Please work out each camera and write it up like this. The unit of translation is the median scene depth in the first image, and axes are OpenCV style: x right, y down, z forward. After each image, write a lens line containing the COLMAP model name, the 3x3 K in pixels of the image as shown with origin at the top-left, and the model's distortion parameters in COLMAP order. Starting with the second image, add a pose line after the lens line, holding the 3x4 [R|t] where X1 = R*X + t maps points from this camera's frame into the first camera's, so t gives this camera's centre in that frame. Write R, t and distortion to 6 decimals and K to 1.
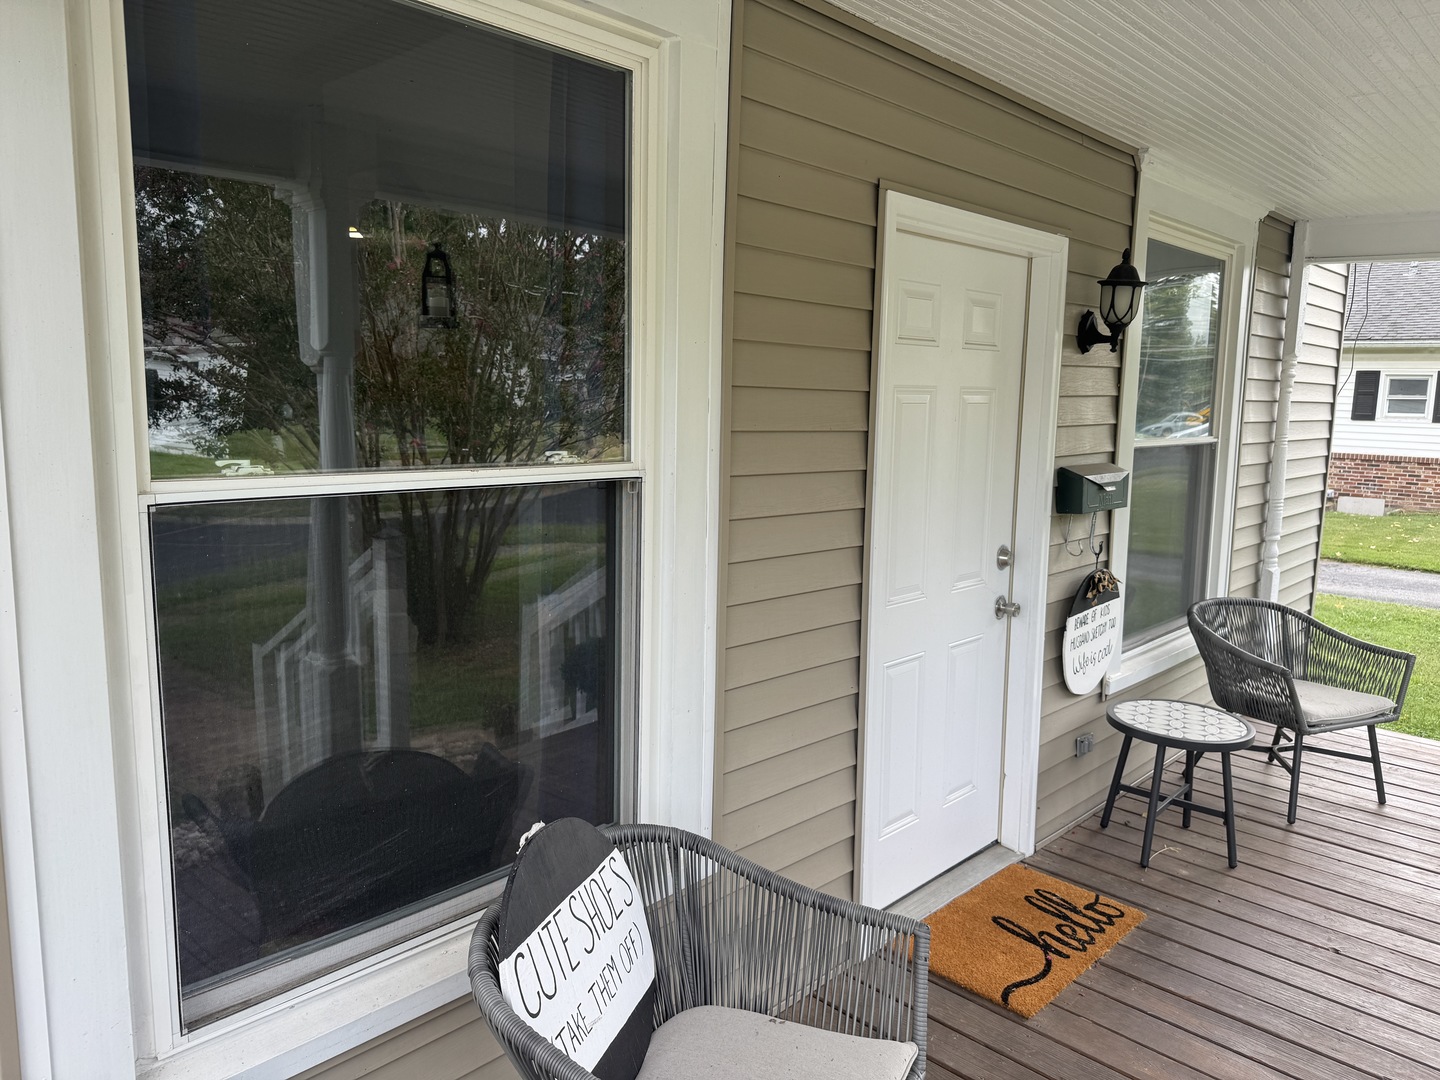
lens RADIAL K [[1024.0, 0, 727.9], [0, 1024.0, 537.0], [0, 0, 1]] dist [0.051166, -0.059623]
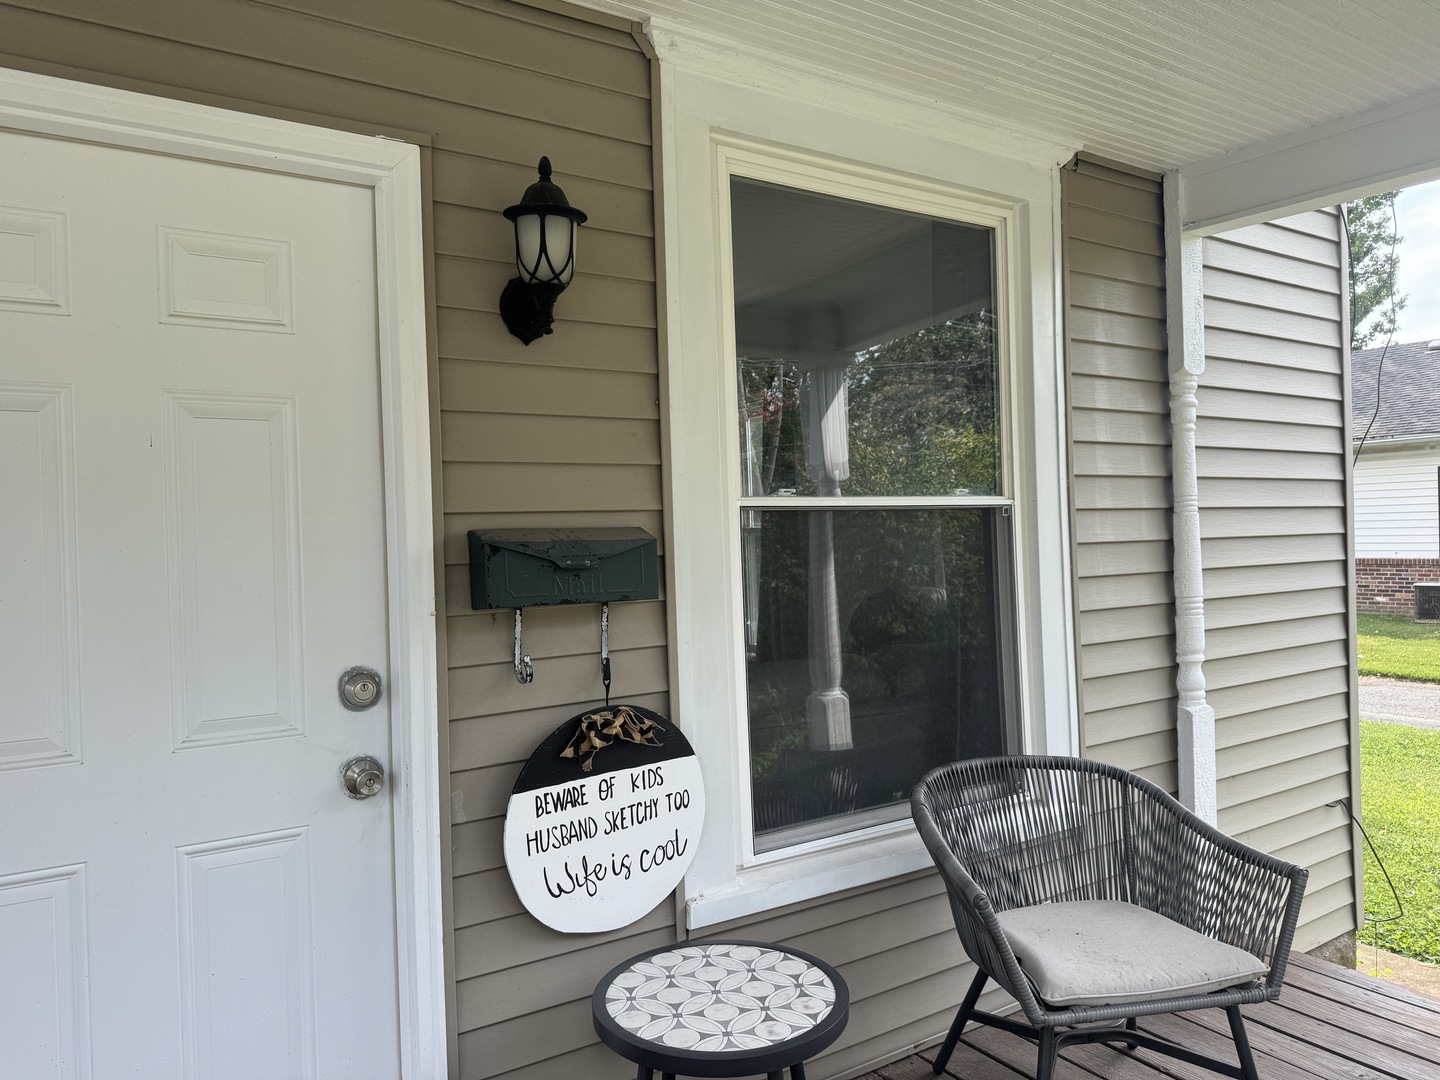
lens RADIAL K [[1024.0, 0, 711.7], [0, 1024.0, 542.9], [0, 0, 1]] dist [0.051166, -0.059623]
pose [[0.972864, -0.043712, -0.227210, 0.539175], [0.012368, 0.990413, -0.137586, 0.019000], [0.231046, 0.131043, 0.964078, 0.434459]]
